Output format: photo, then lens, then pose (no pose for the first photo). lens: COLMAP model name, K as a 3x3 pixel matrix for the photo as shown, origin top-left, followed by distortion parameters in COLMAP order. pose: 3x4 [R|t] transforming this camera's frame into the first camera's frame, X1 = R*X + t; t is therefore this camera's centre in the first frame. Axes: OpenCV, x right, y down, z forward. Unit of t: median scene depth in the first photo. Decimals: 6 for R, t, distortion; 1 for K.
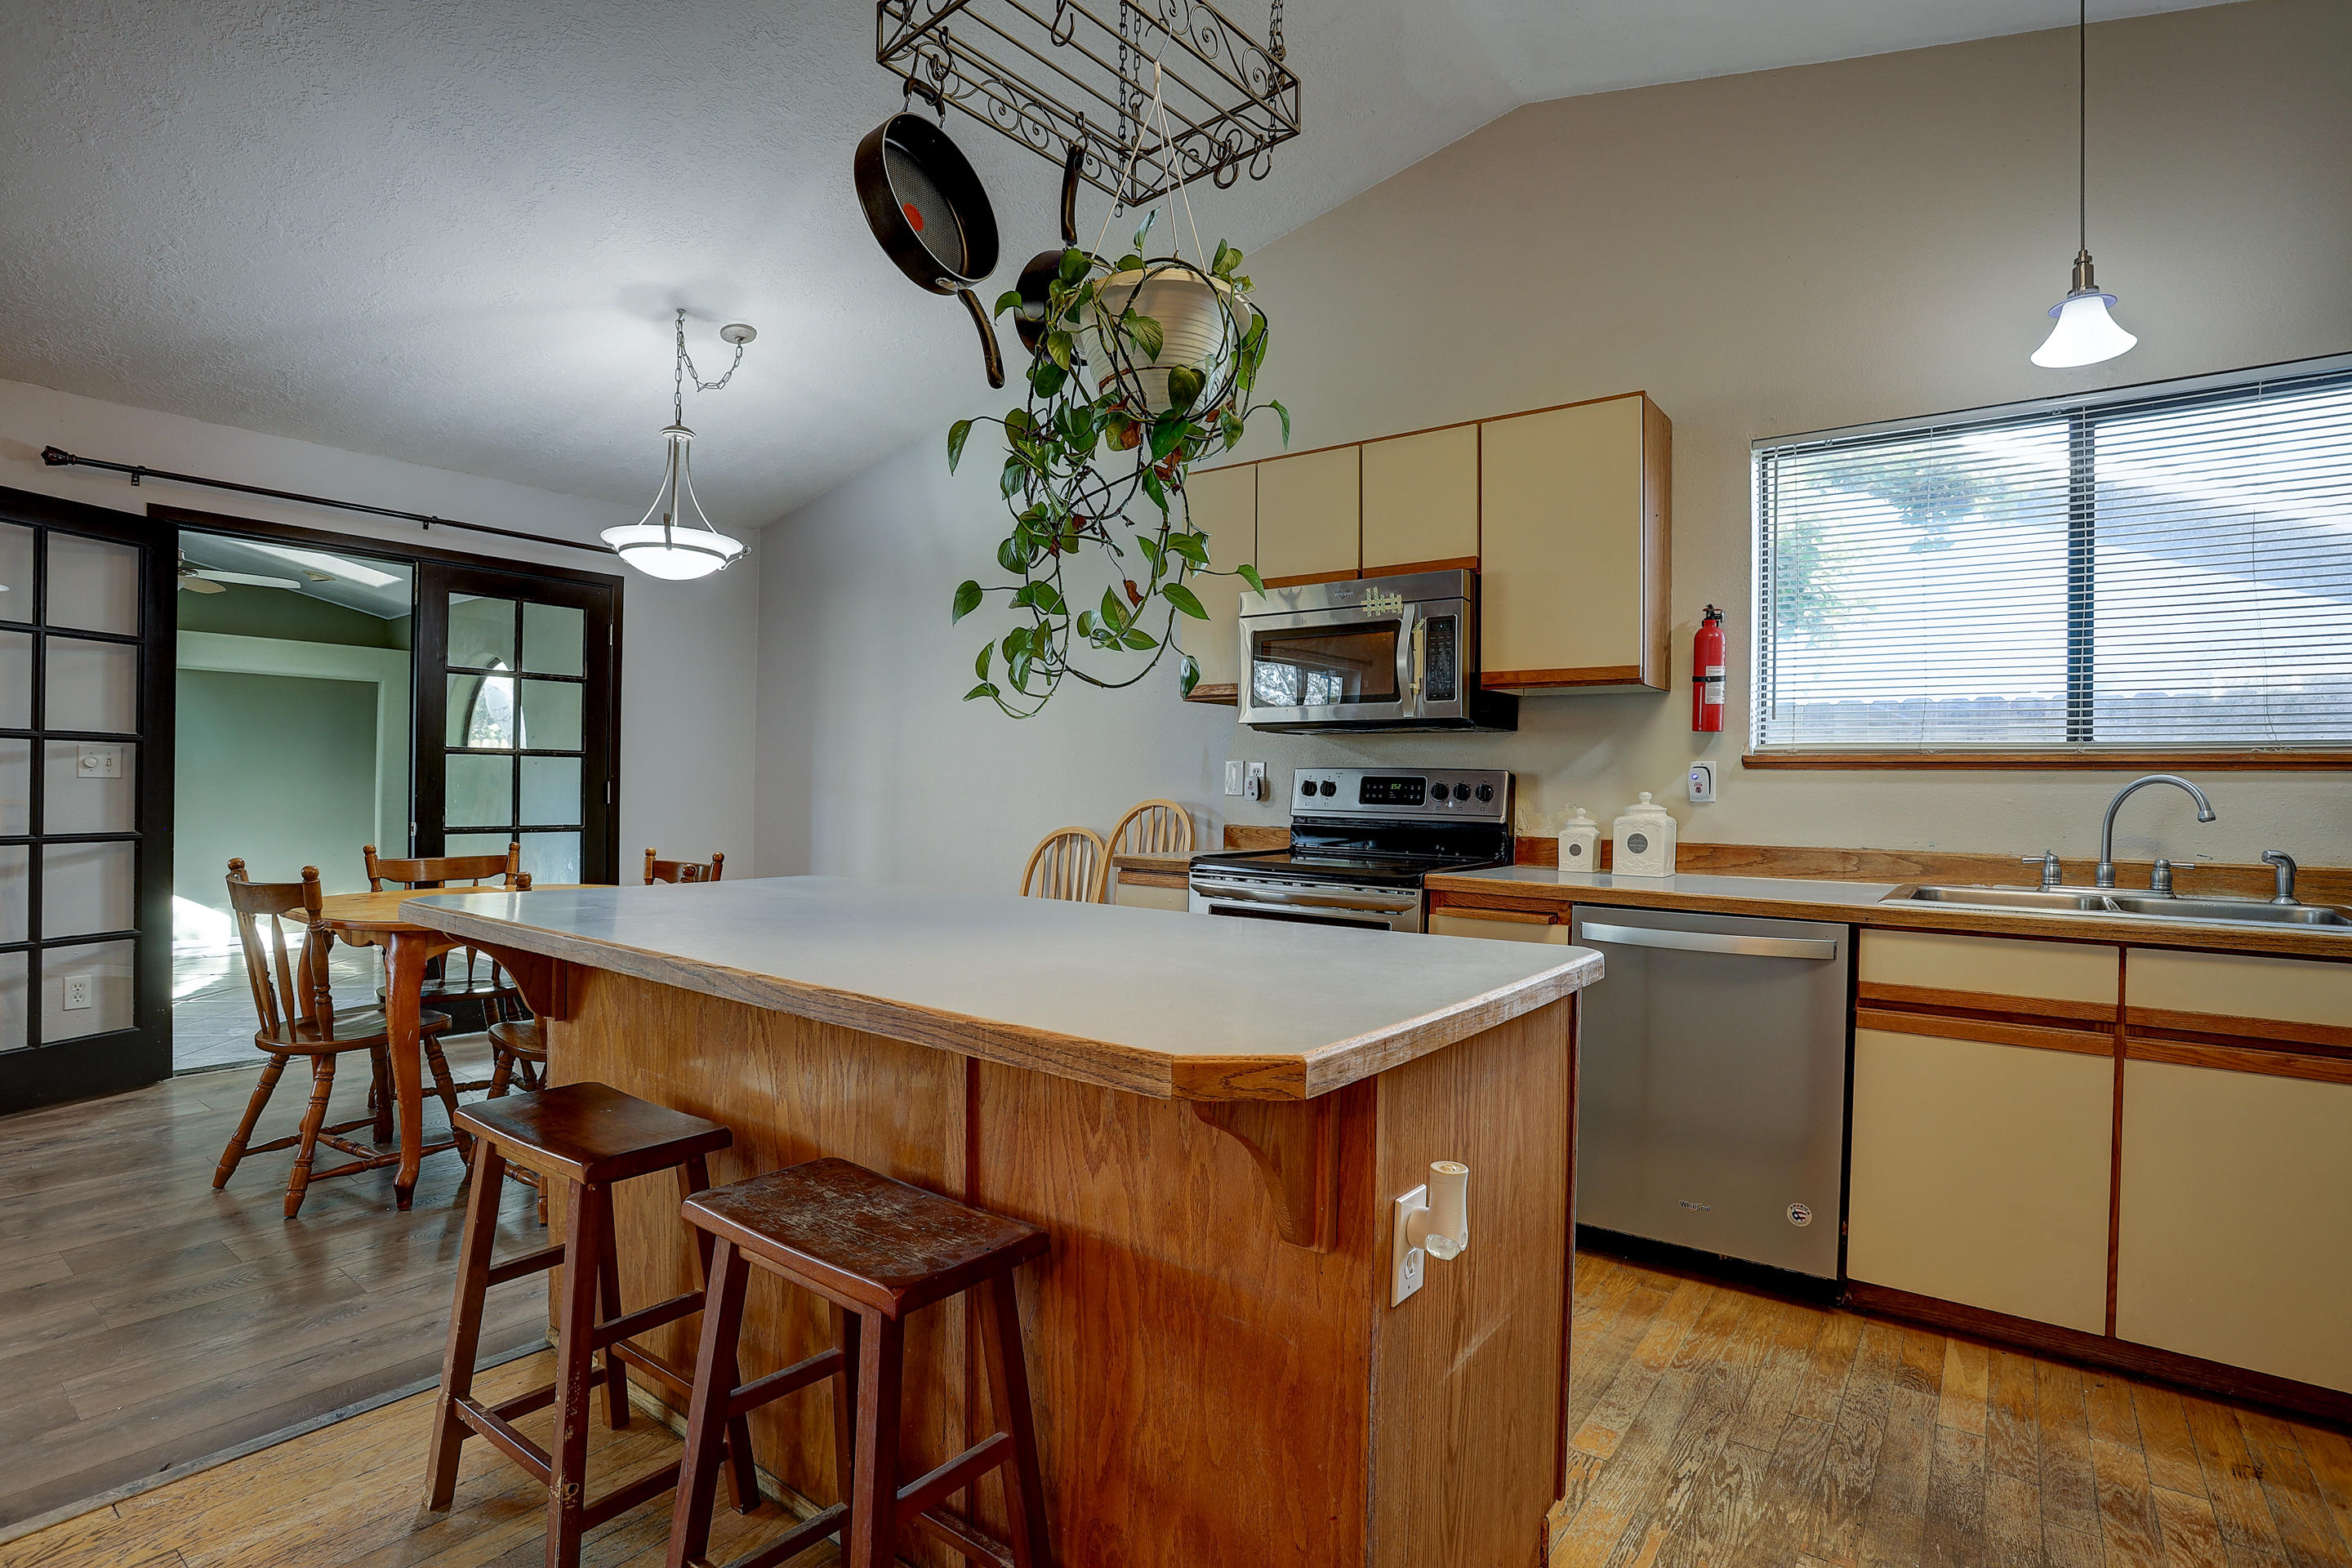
lens RADIAL K [[1165.1, 0, 1185.1], [0, 1165.1, 793.7], [0, 0, 1]] dist [-0.075166, 0.030218]
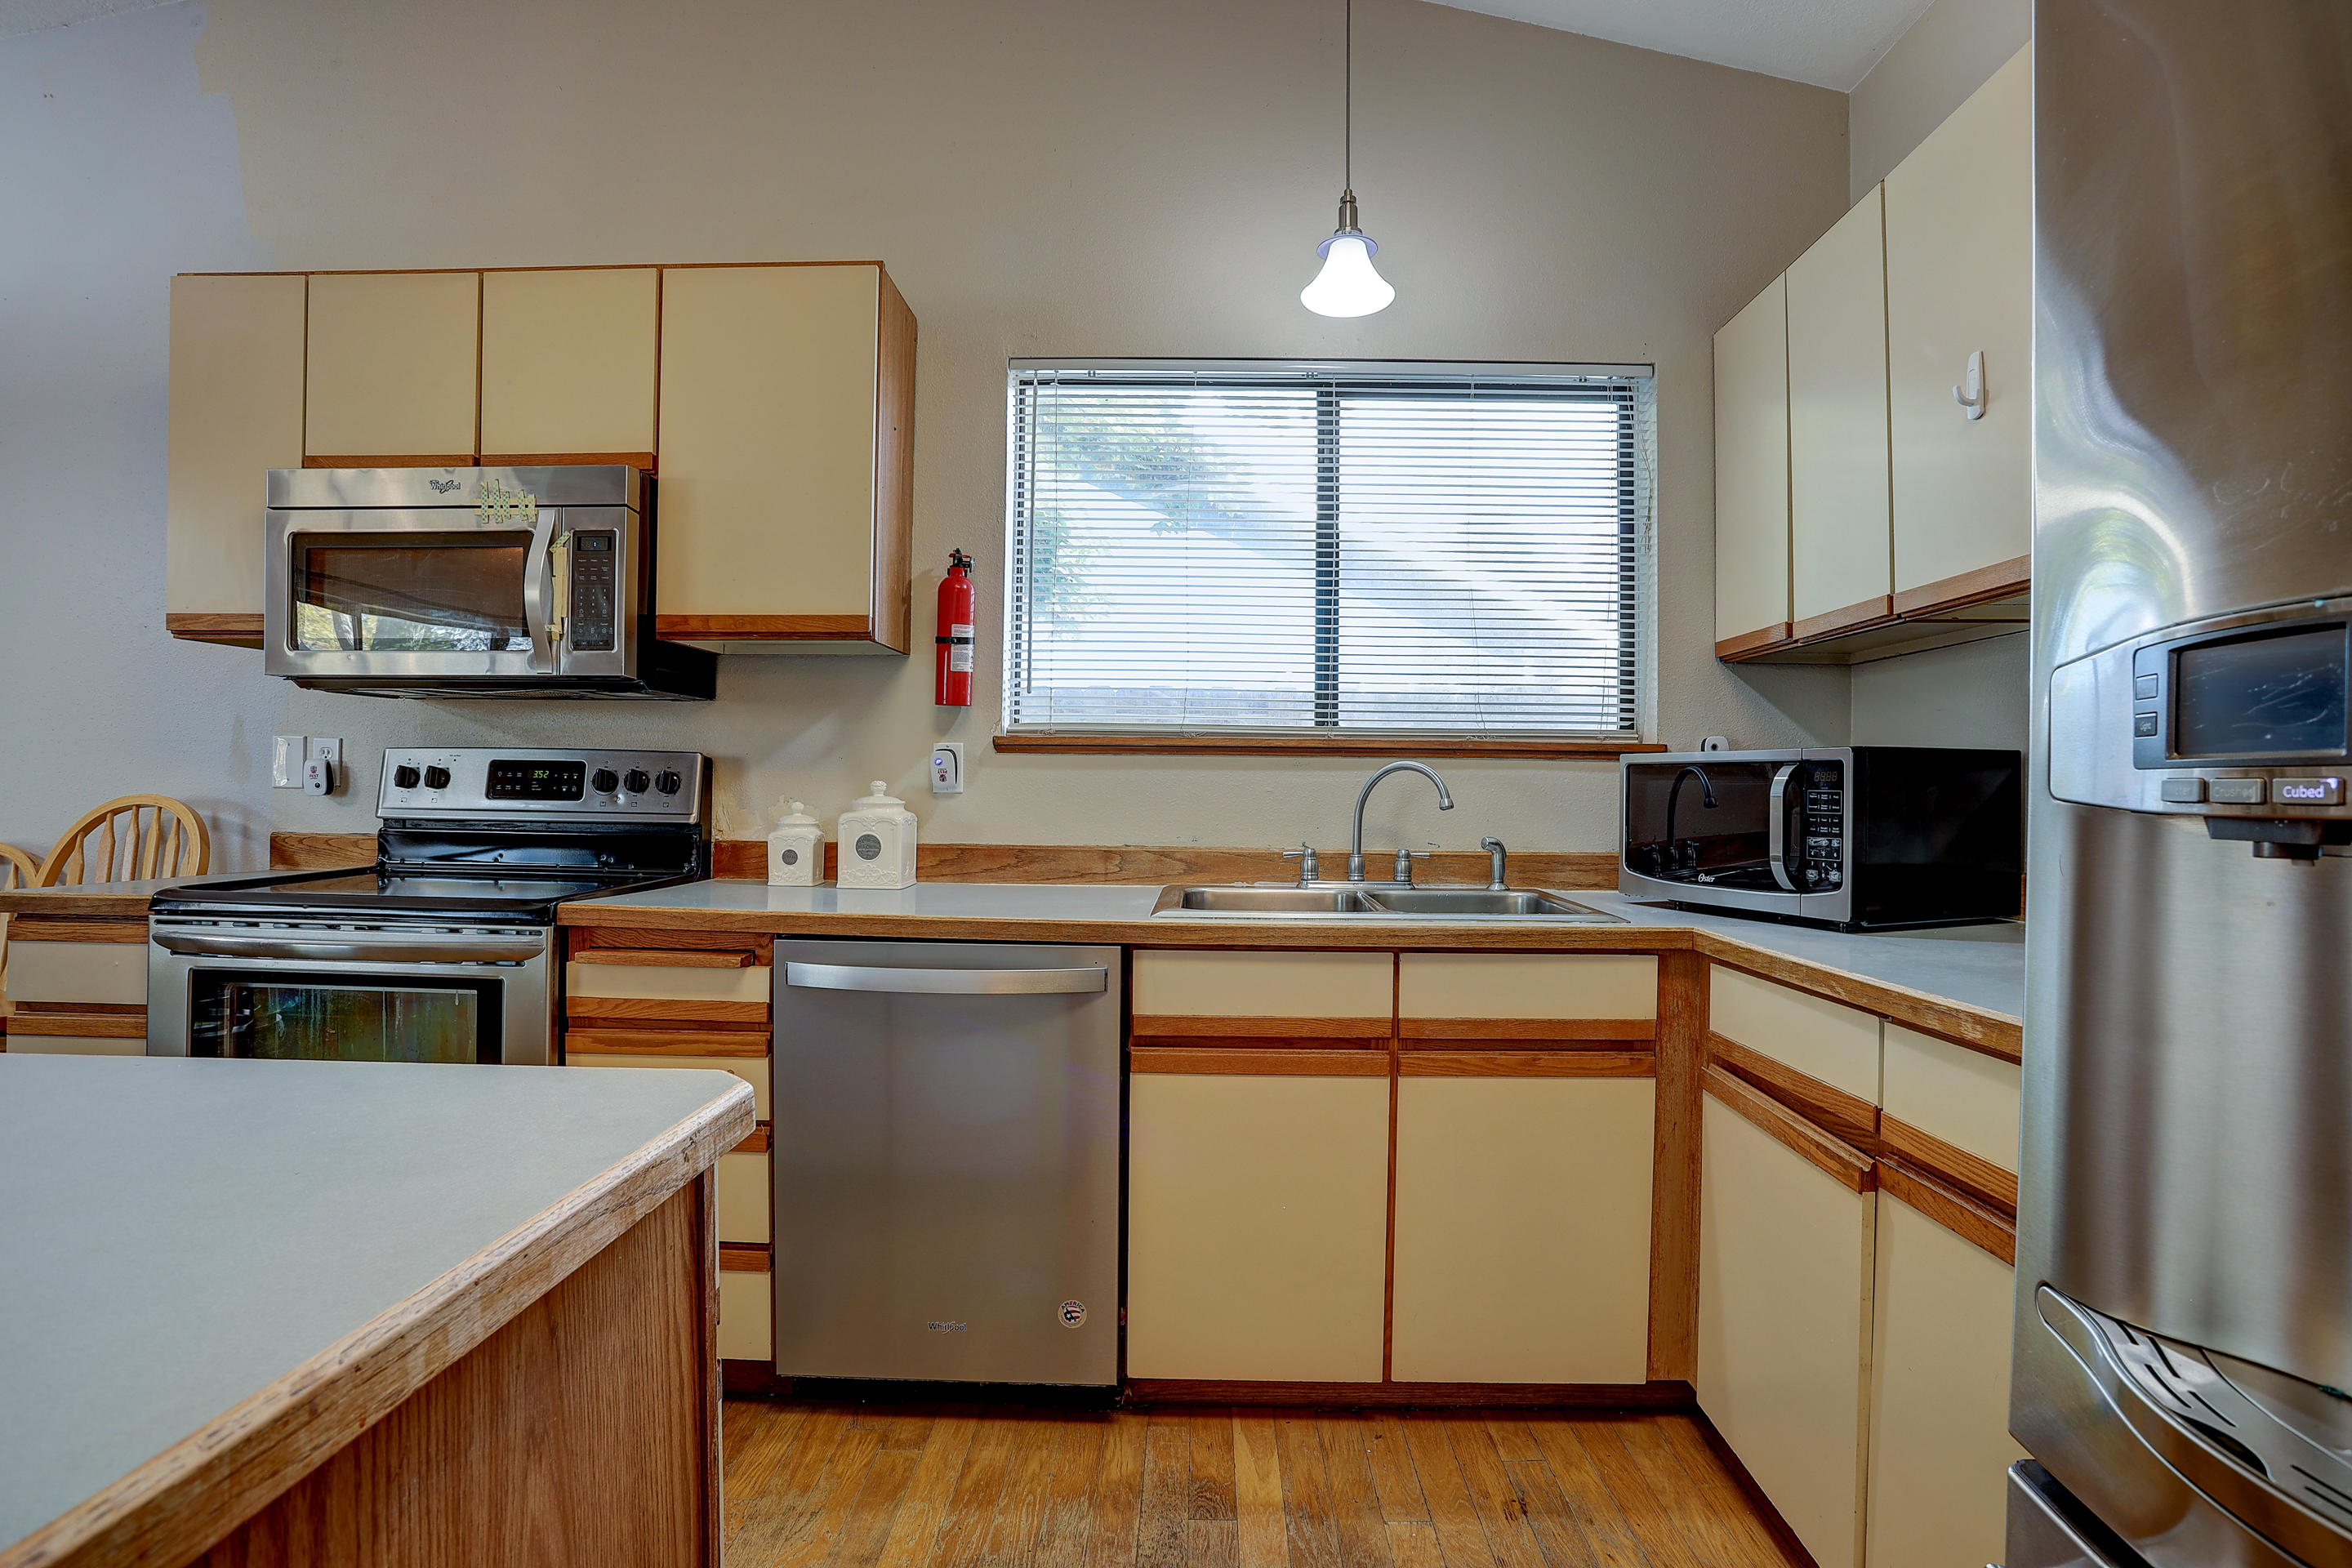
lens RADIAL K [[1165.1, 0, 1185.1], [0, 1165.1, 793.7], [0, 0, 1]] dist [-0.075166, 0.030218]
pose [[0.815906, -0.009190, 0.578111, 0.116004], [0.003345, 0.999932, 0.011176, -0.000796], [-0.578174, -0.007185, 0.815882, 0.240802]]
